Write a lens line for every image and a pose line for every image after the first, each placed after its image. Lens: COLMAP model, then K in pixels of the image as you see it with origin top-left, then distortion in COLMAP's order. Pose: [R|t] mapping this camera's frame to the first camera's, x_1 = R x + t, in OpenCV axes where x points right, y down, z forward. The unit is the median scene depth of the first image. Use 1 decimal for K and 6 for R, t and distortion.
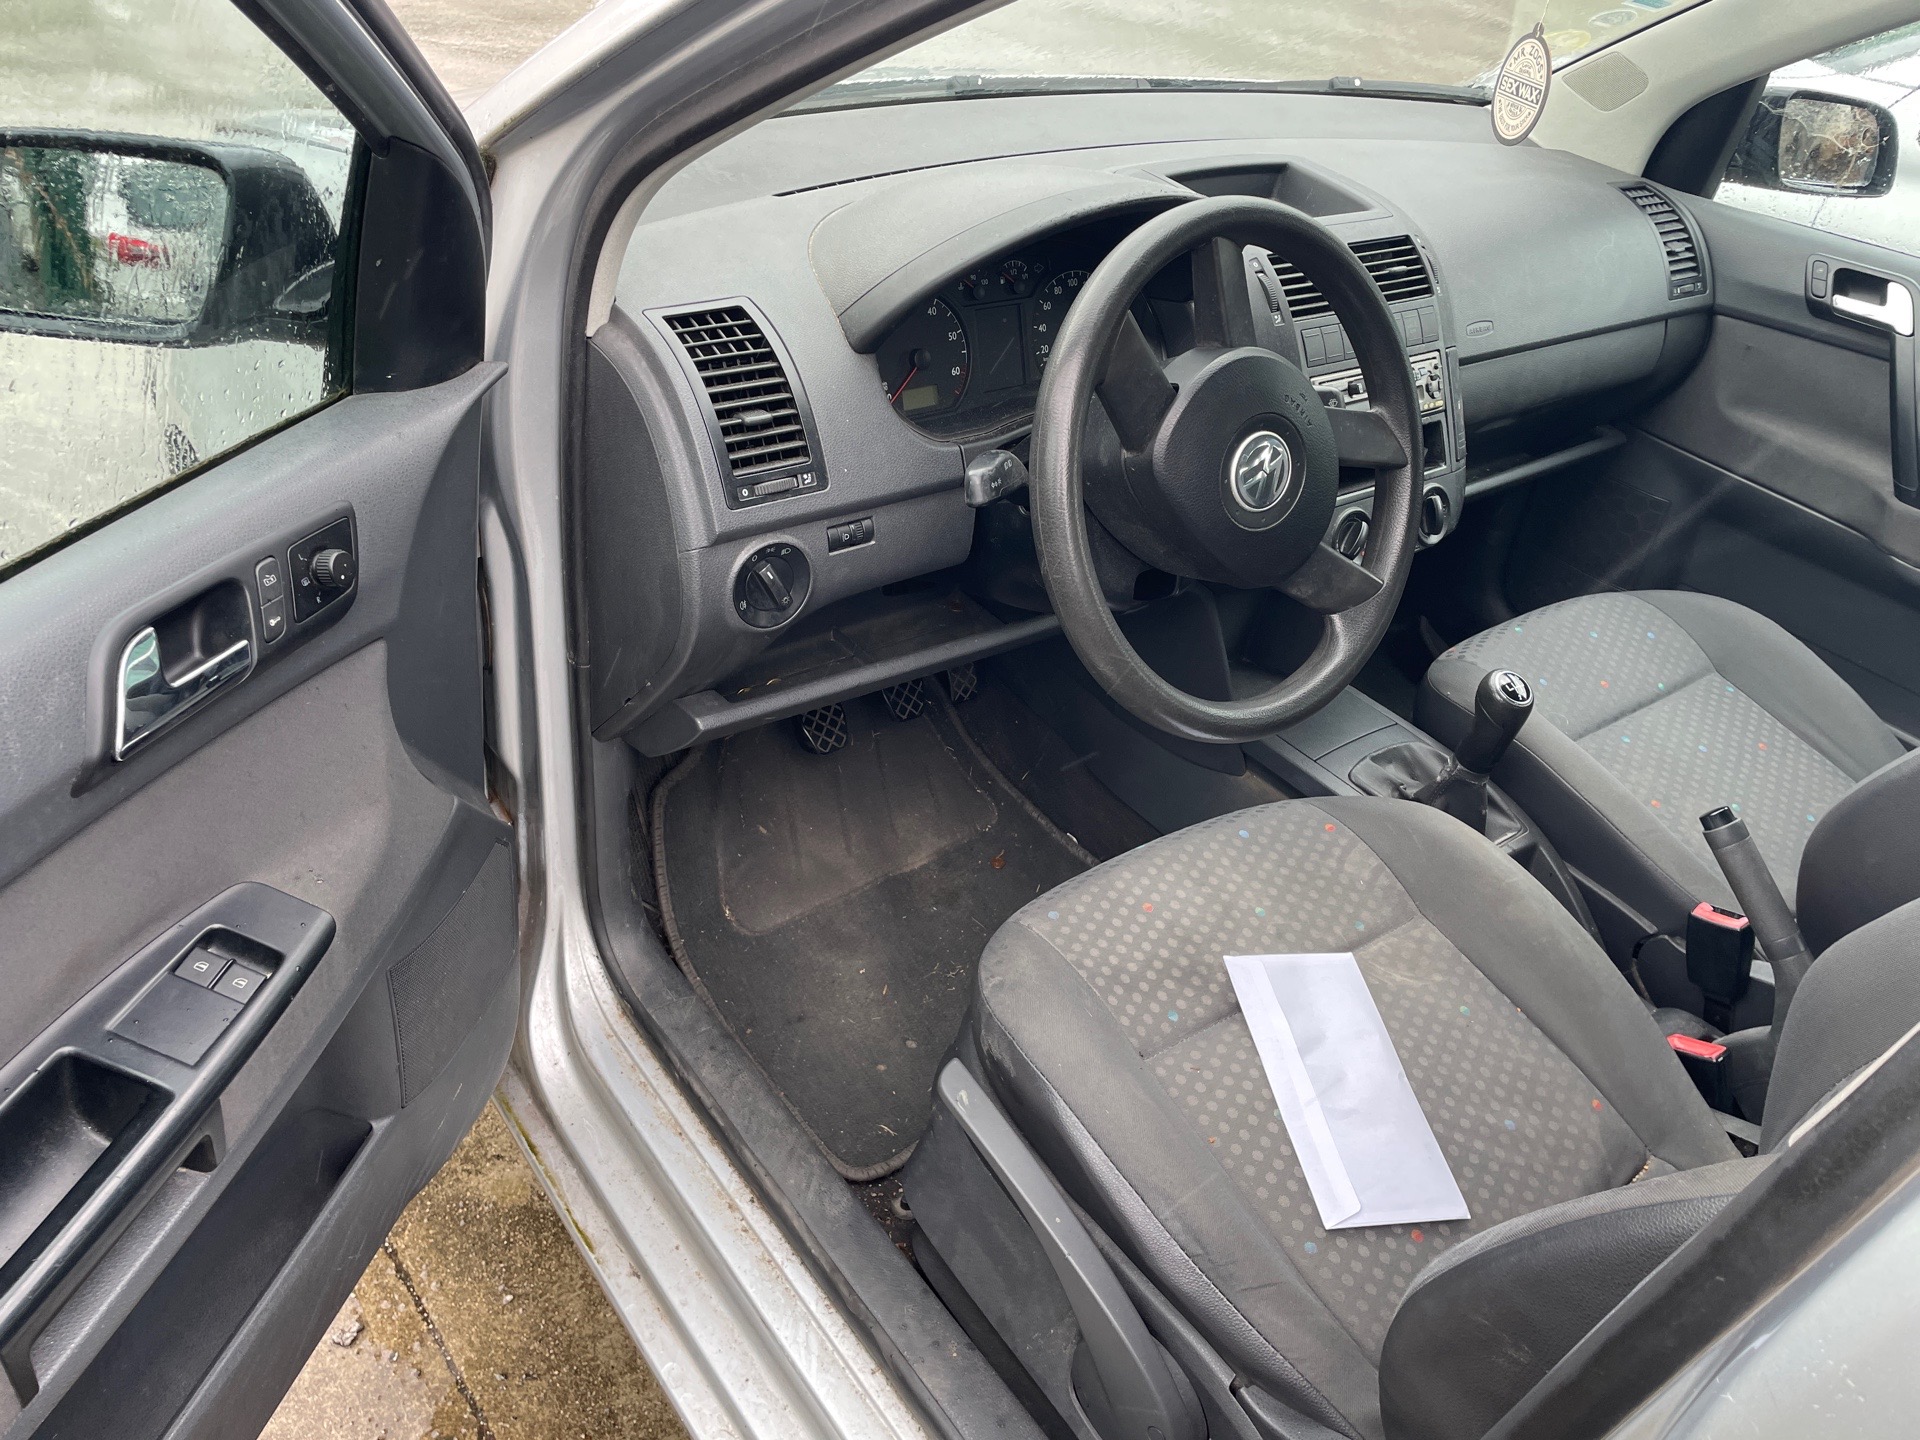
lens RADIAL K [[1487.0, 0, 967.1], [0, 1487.0, 704.6], [0, 0, 1]] dist [0.089886, -0.128216]
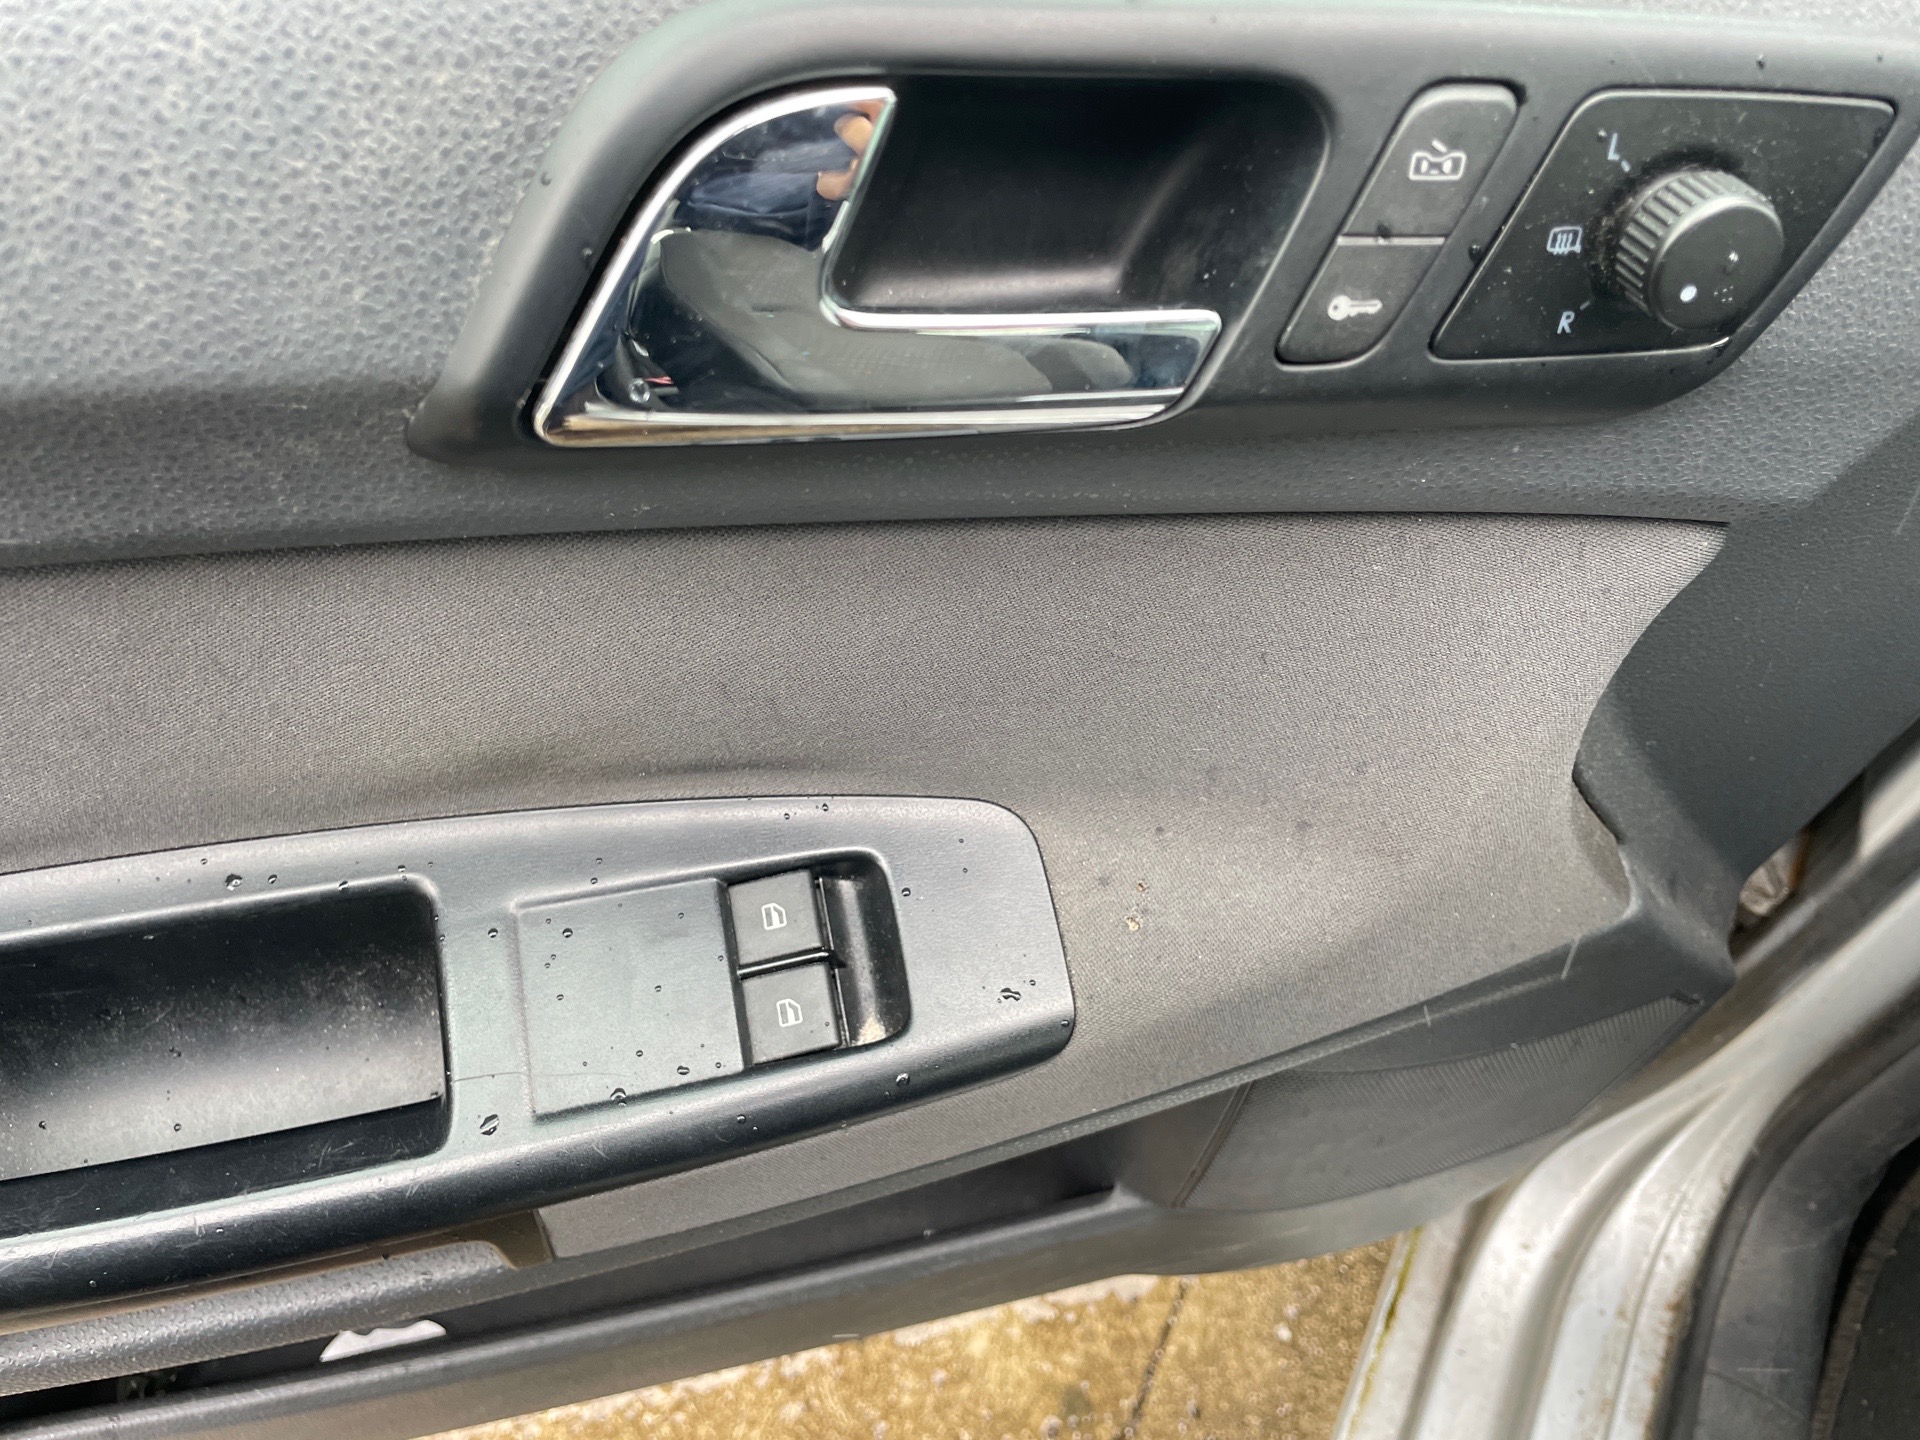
lens RADIAL K [[1487.0, 0, 967.1], [0, 1487.0, 704.6], [0, 0, 1]] dist [0.089886, -0.128216]
pose [[0.434595, 0.667205, -0.604950, -0.163636], [-0.517762, 0.734696, 0.438343, -0.050866], [0.736919, 0.122719, 0.664748, 0.459112]]
